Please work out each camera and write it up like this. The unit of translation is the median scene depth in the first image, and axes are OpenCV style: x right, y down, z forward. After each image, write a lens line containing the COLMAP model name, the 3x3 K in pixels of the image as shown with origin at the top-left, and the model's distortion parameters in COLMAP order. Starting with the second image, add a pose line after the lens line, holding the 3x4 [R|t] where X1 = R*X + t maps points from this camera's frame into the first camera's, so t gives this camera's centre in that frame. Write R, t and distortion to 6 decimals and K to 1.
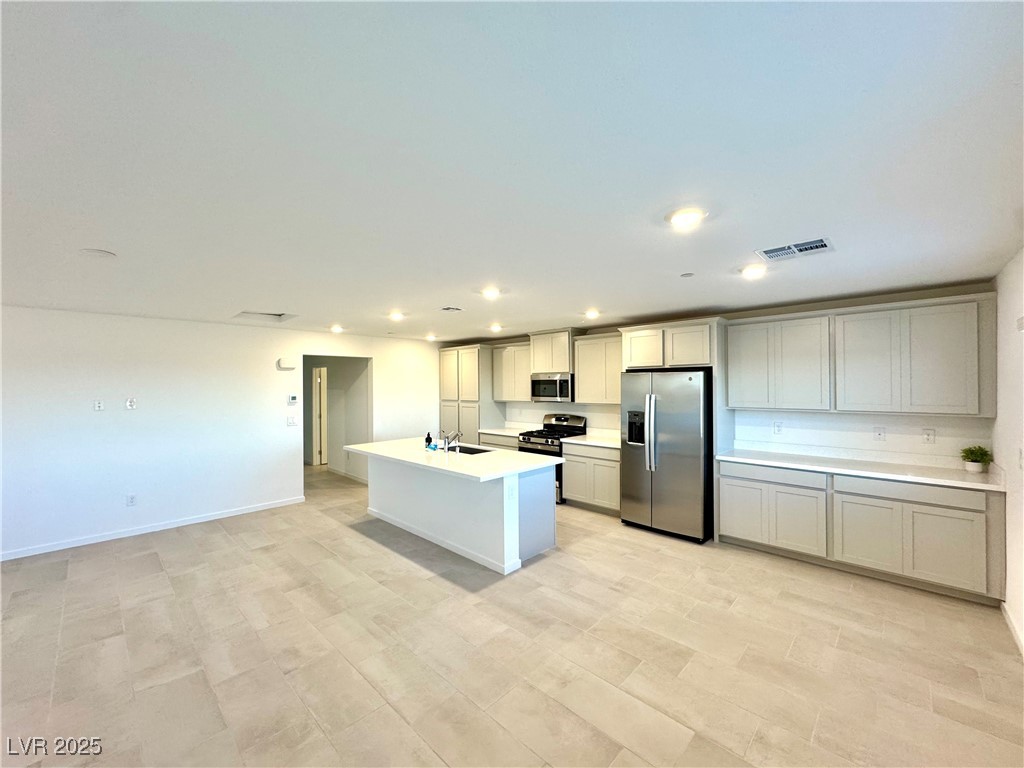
lens RADIAL K [[407.7, 0, 510.5], [0, 407.7, 383.4], [0, 0, 1]] dist [-0.001508, 0.000134]
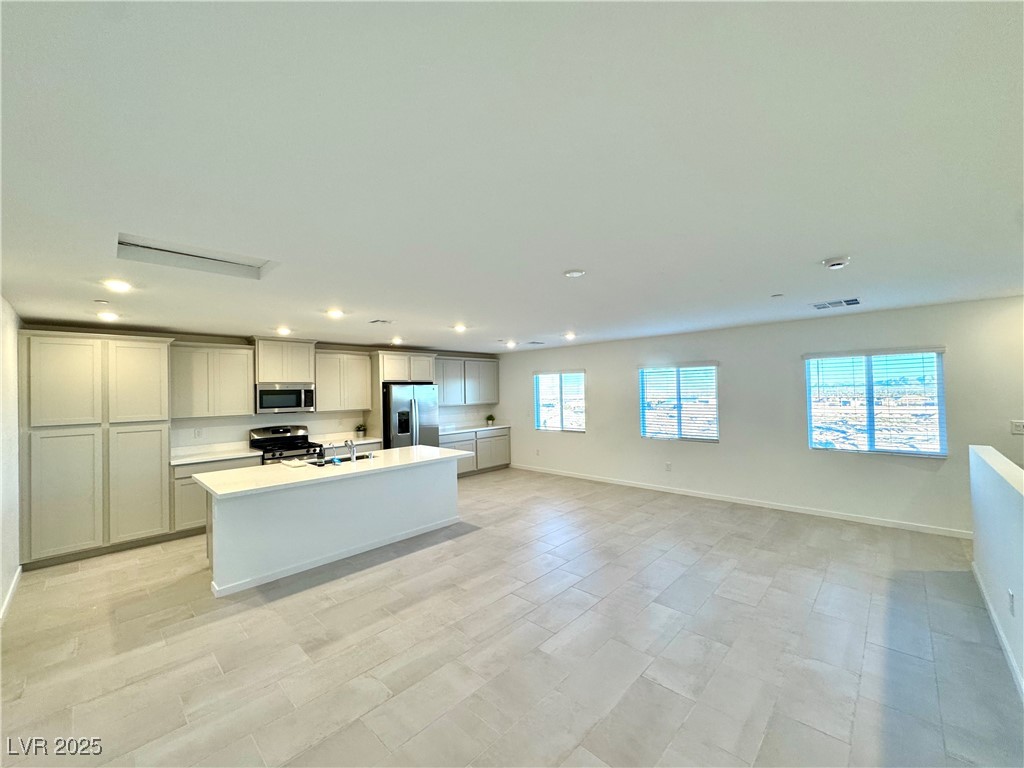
lens RADIAL K [[407.7, 0, 510.5], [0, 407.7, 383.4], [0, 0, 1]] dist [-0.001508, 0.000134]
pose [[-0.005843, 0.026865, 0.999622, -1.265962], [0.018681, 0.999468, -0.026752, 0.016574], [-0.999808, 0.018517, -0.006342, 0.699706]]
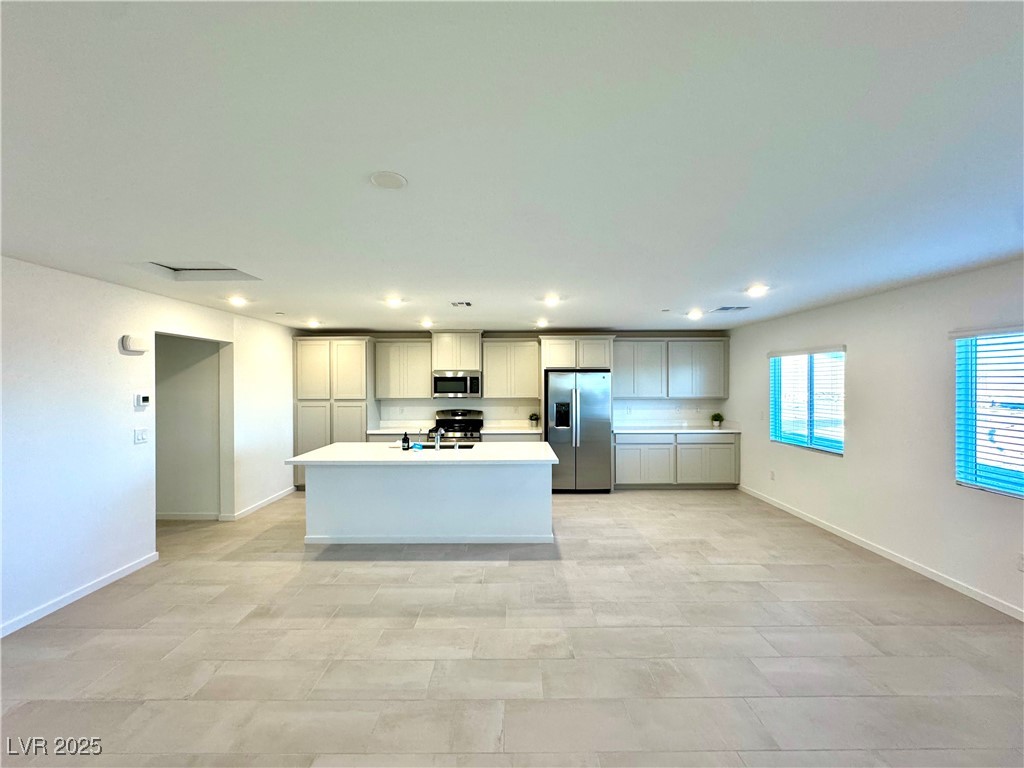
lens RADIAL K [[407.7, 0, 510.5], [0, 407.7, 383.4], [0, 0, 1]] dist [-0.001508, 0.000134]
pose [[0.718151, 0.005537, 0.695865, -0.783886], [-0.004703, 0.999984, -0.003103, 0.015048], [-0.695871, -0.001045, 0.718166, 0.211983]]
